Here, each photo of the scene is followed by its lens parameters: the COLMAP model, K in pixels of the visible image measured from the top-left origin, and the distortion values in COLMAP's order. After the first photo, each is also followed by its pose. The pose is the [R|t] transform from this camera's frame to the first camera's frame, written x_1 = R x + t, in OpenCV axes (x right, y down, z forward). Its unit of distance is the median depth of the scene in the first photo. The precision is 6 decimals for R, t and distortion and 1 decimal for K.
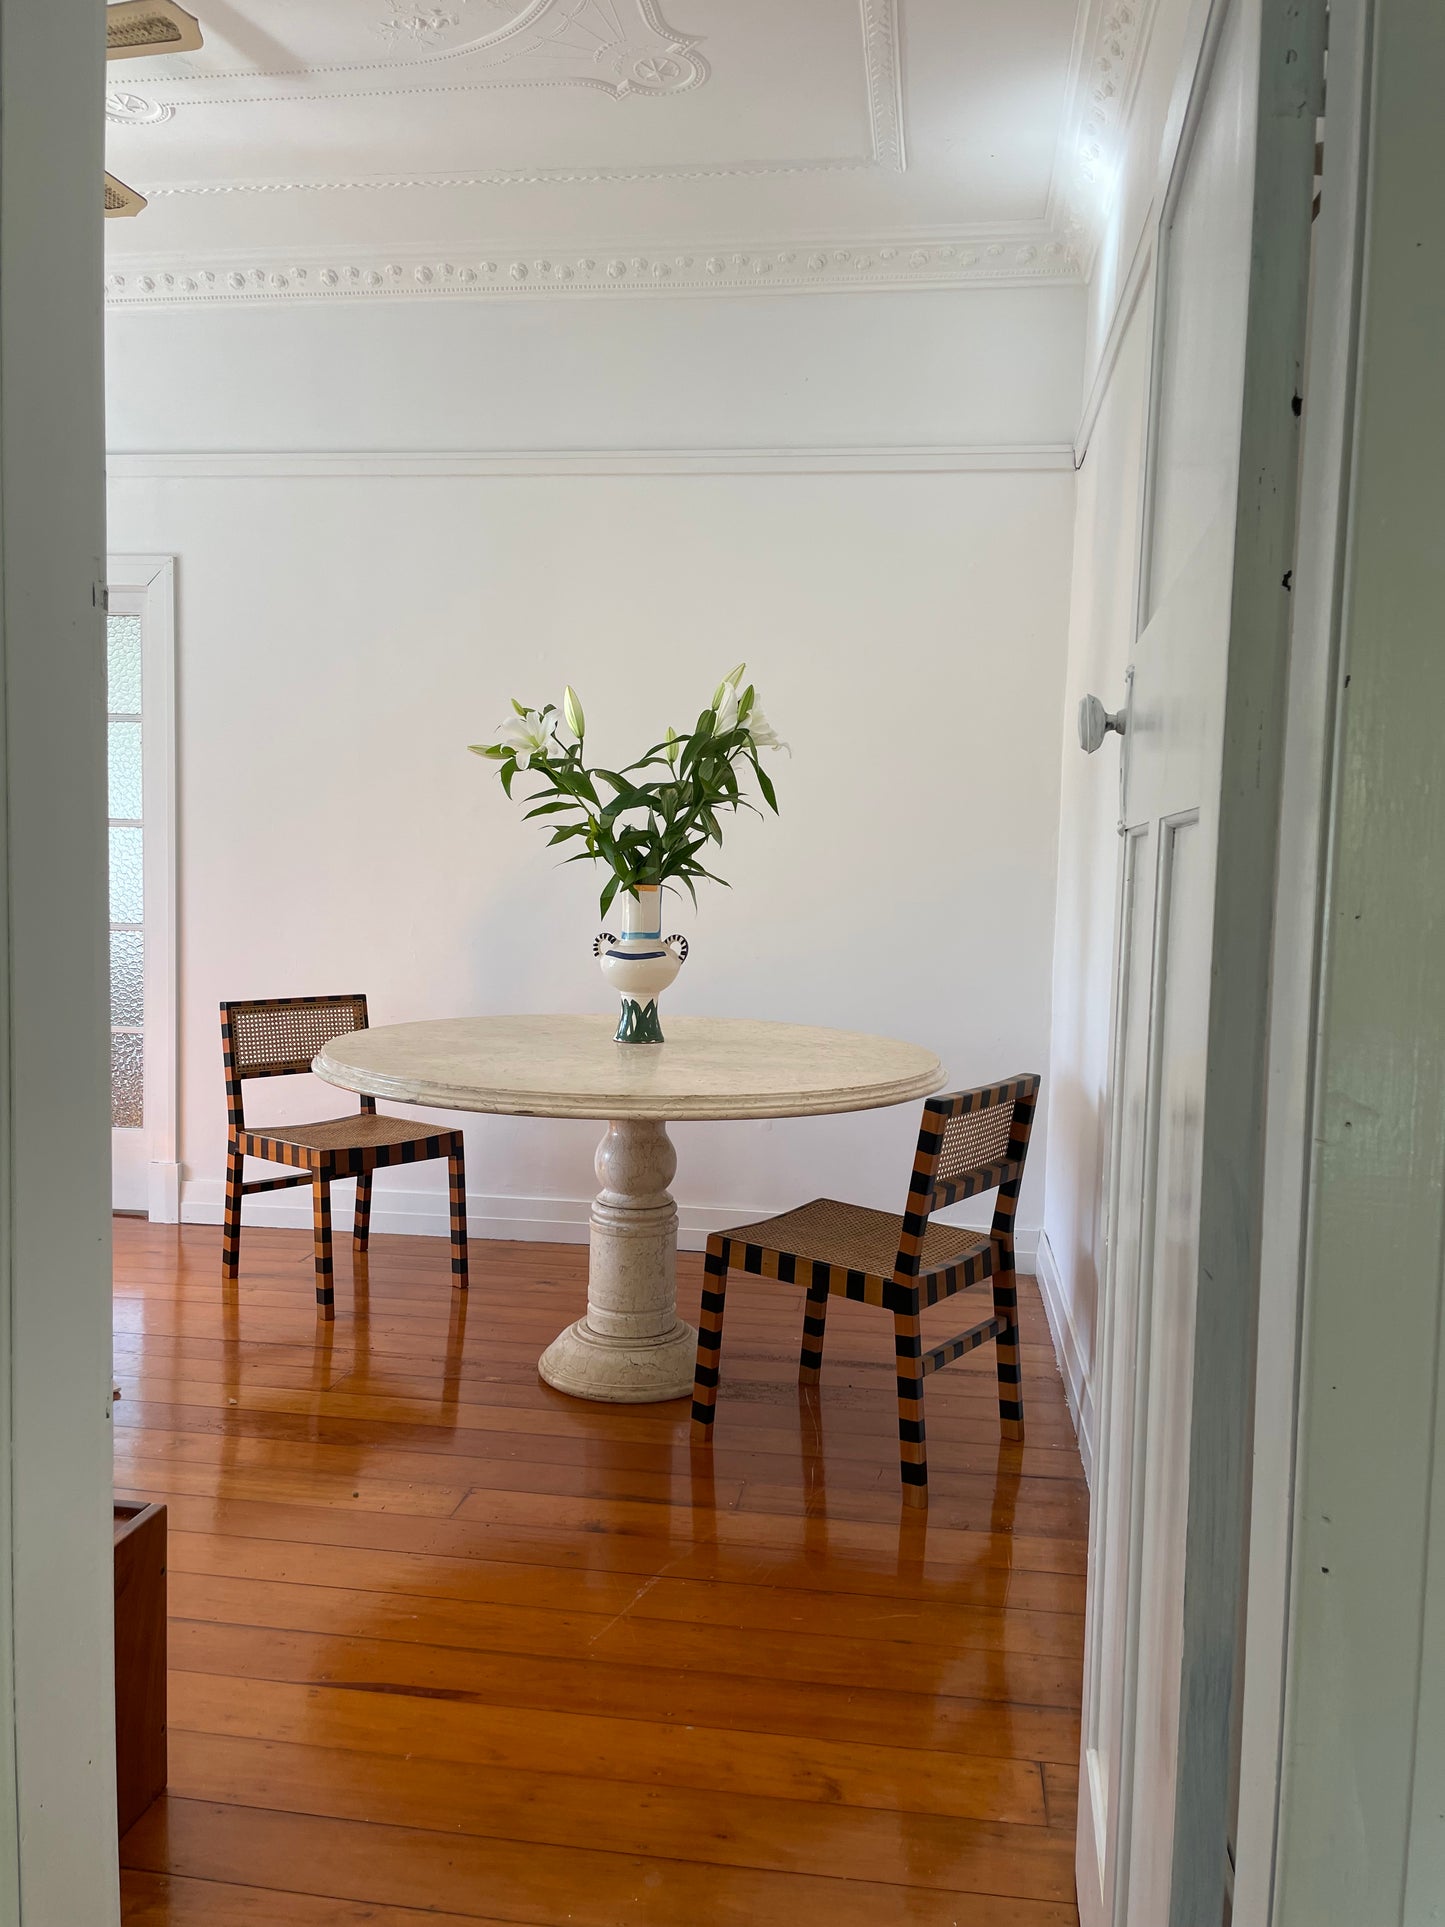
lens RADIAL K [[1464.5, 0, 727.7], [0, 1464.5, 972.8], [0, 0, 1]] dist [0.093795, -0.124343]
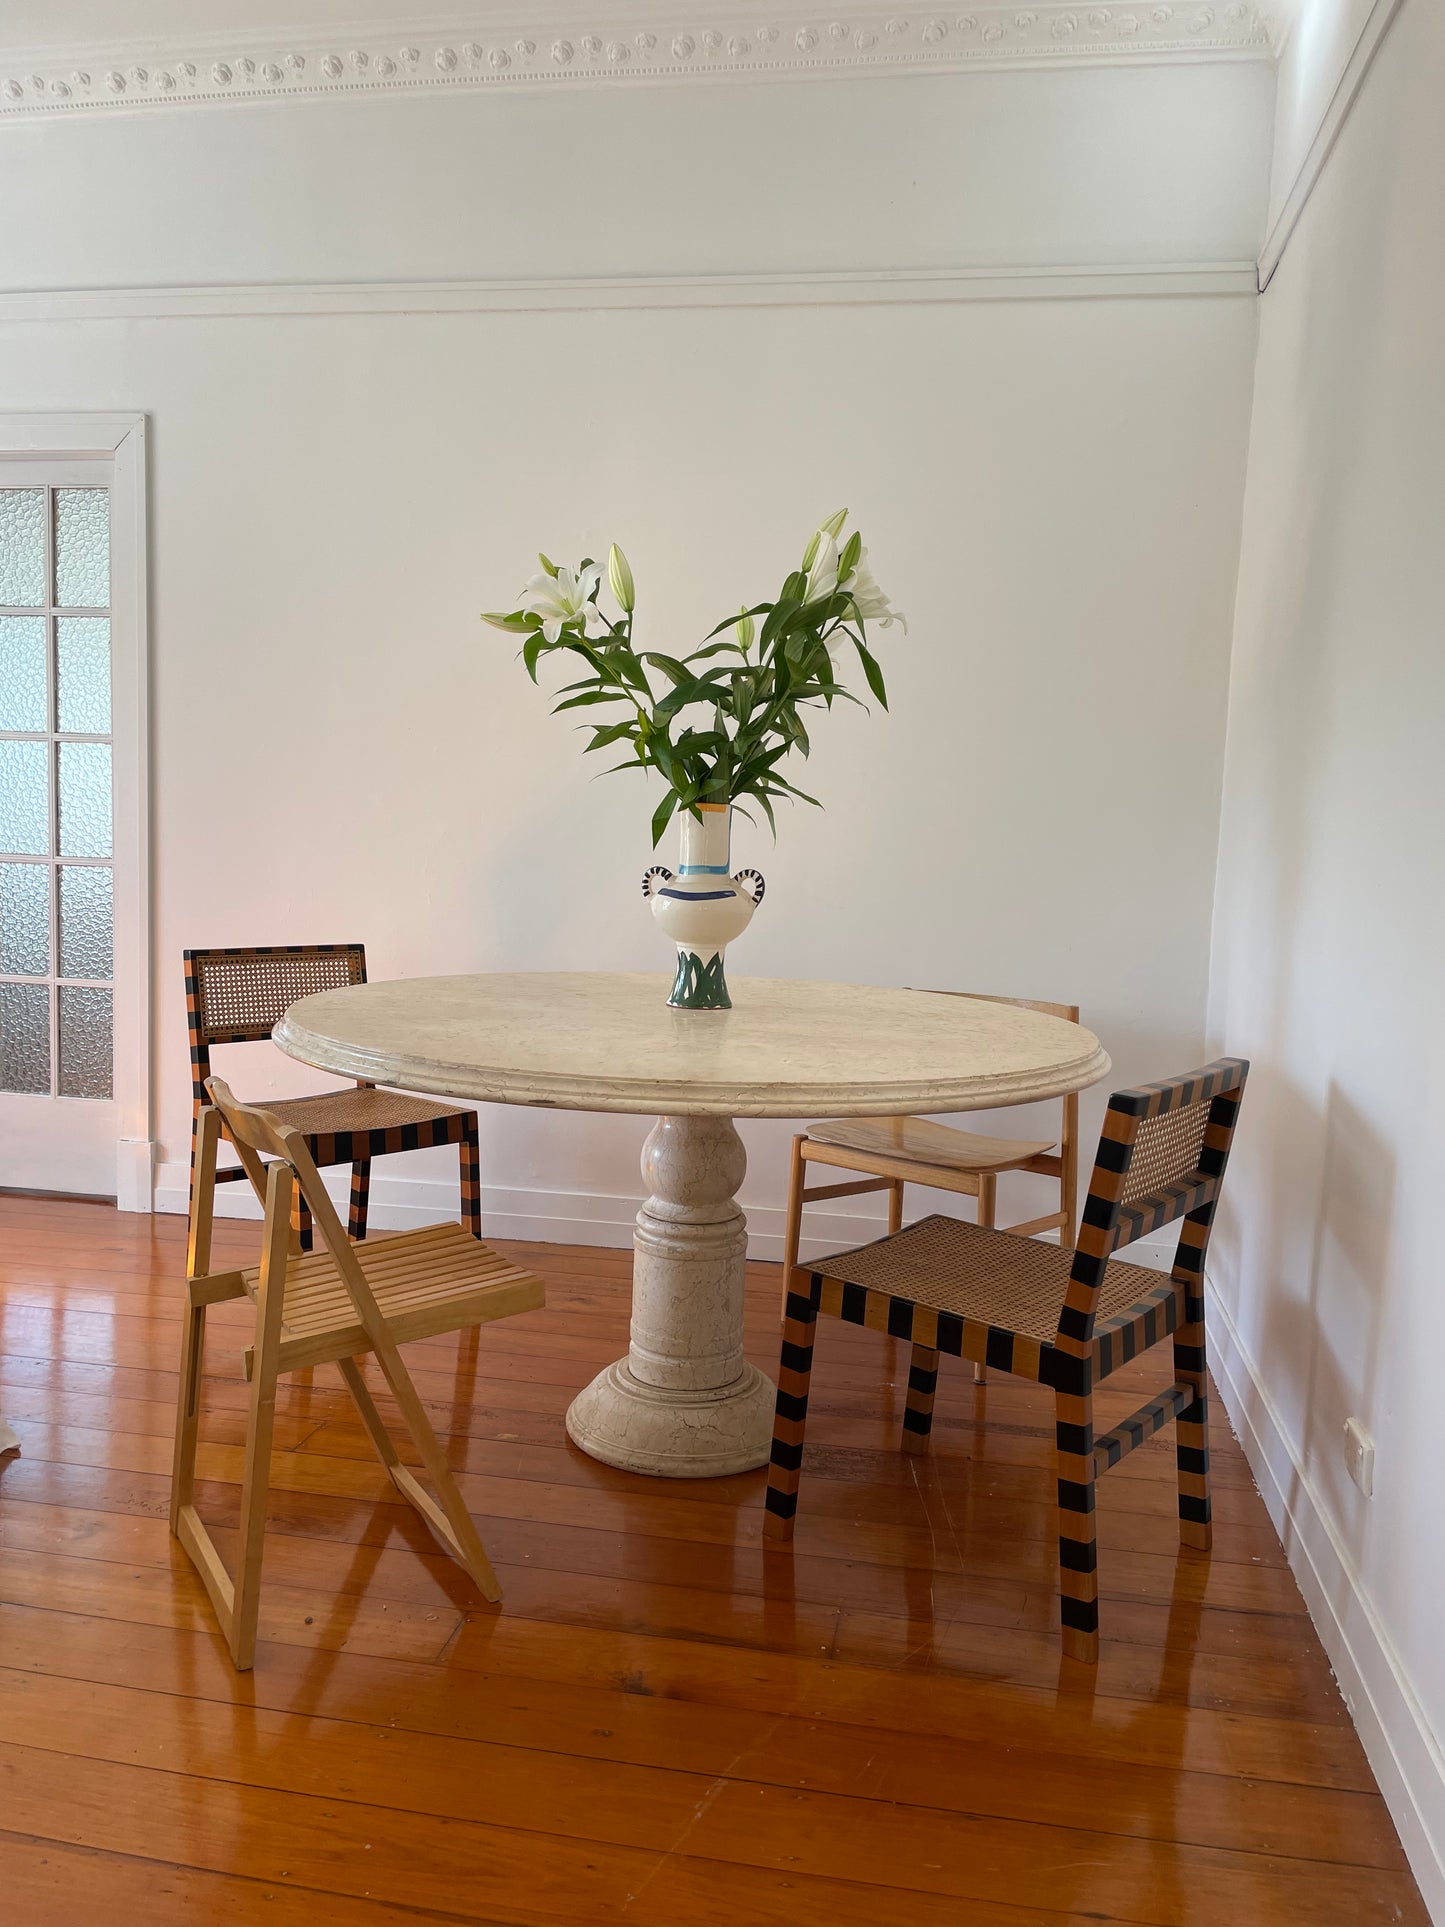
lens RADIAL K [[1464.5, 0, 730.3], [0, 1464.5, 976.8], [0, 0, 1]] dist [0.093795, -0.124343]
pose [[0.999368, 0.014847, -0.032287, -0.019739], [-0.014060, 0.999602, 0.024453, 0.012046], [0.032637, -0.023984, 0.999179, 0.228661]]
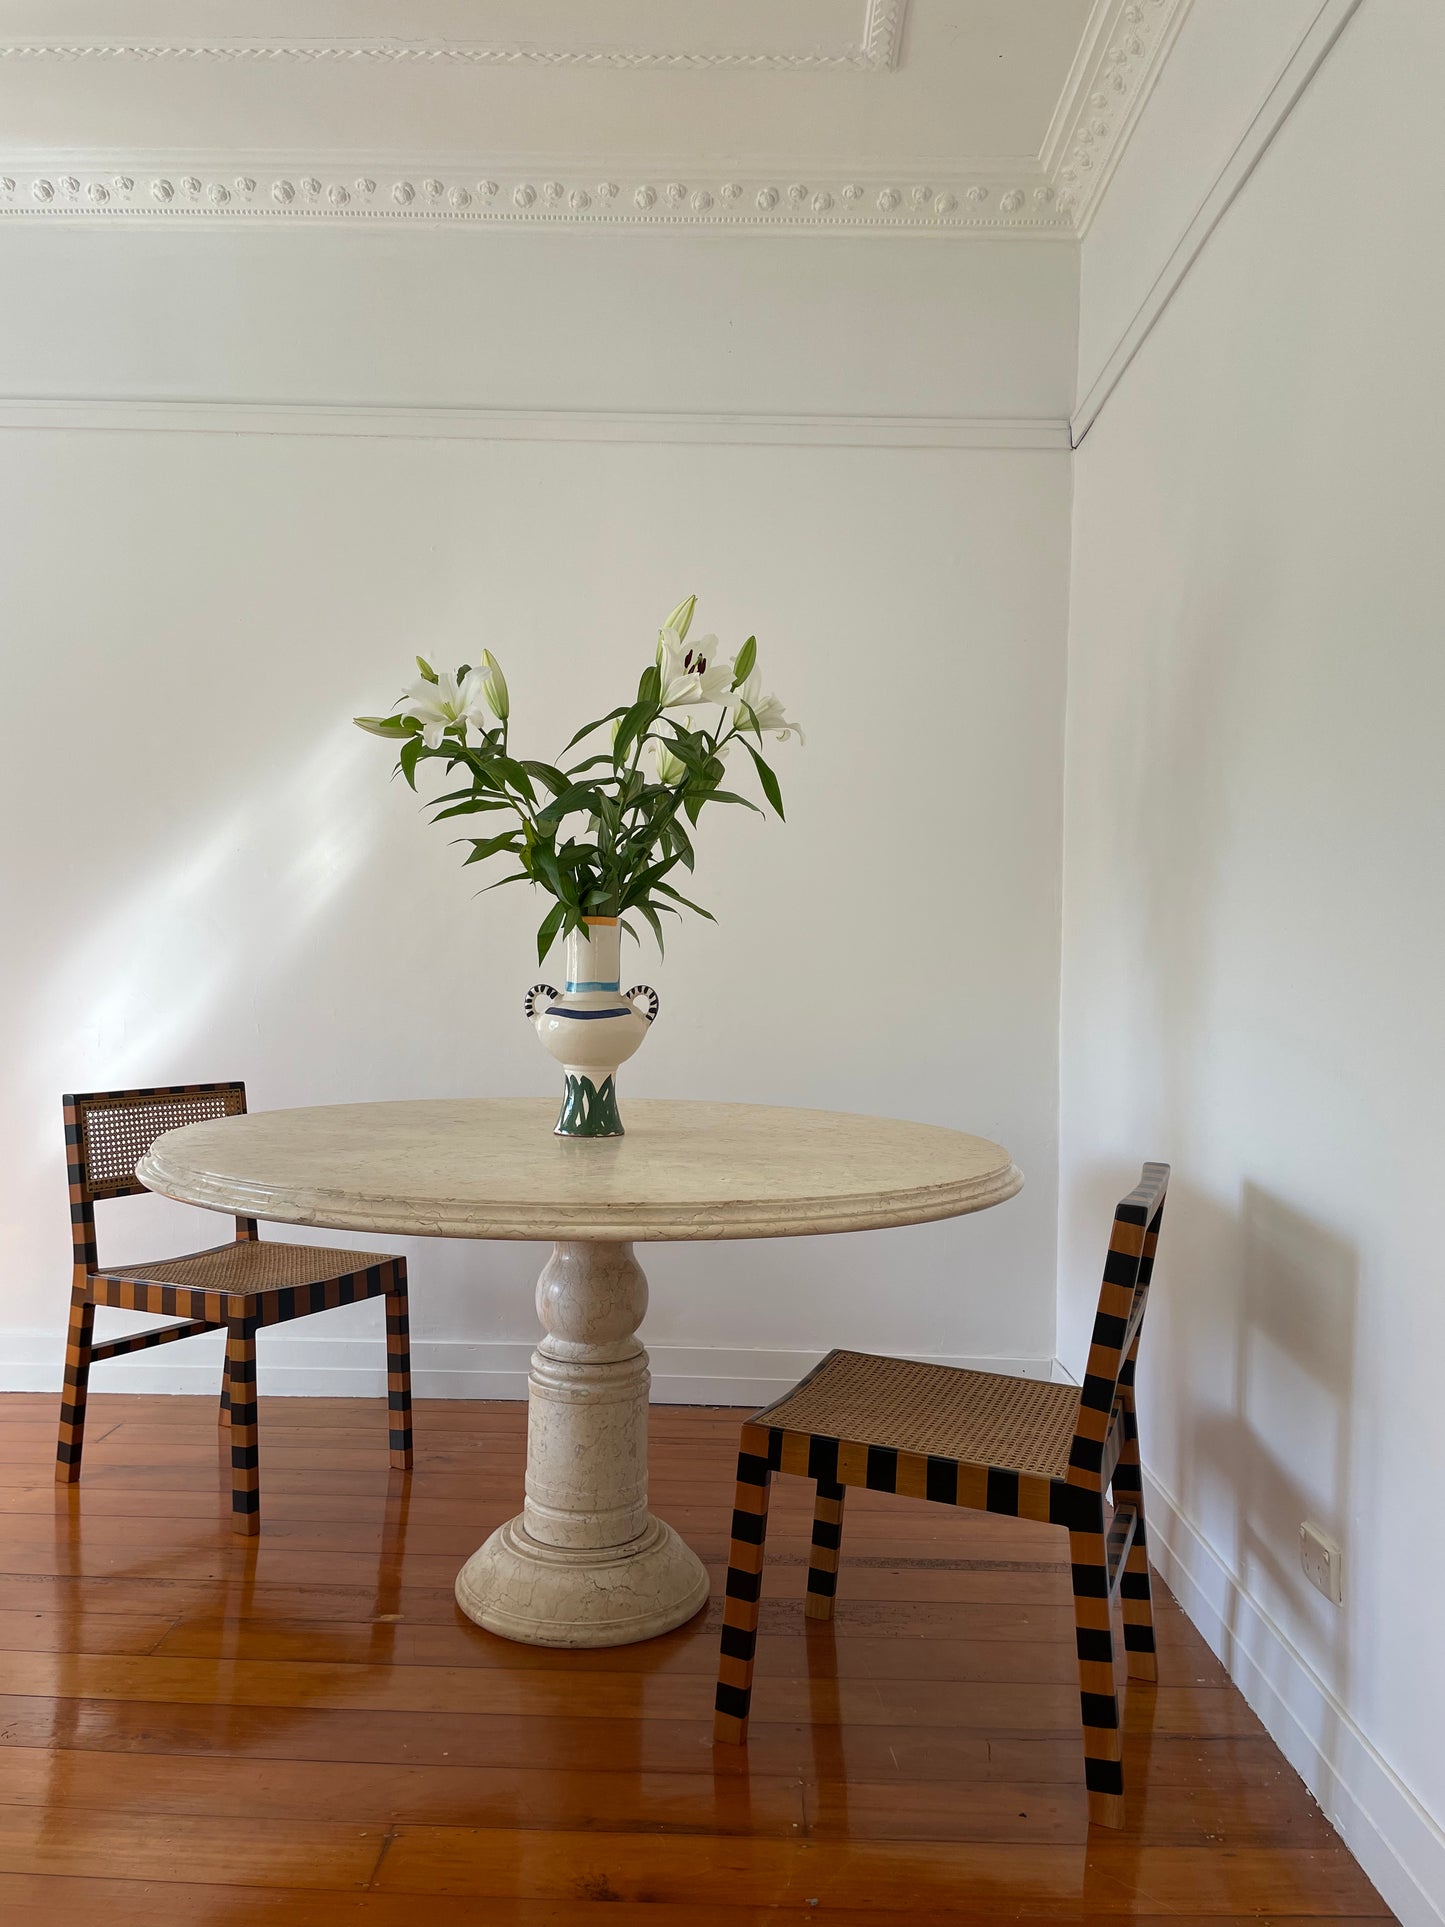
lens RADIAL K [[1464.5, 0, 714.3], [0, 1464.5, 953.7], [0, 0, 1]] dist [0.093795, -0.124343]
pose [[0.992140, -0.002667, 0.125107, -0.093326], [0.012964, 0.996584, -0.081564, 0.019809], [-0.124462, 0.082544, 0.988785, 0.253256]]
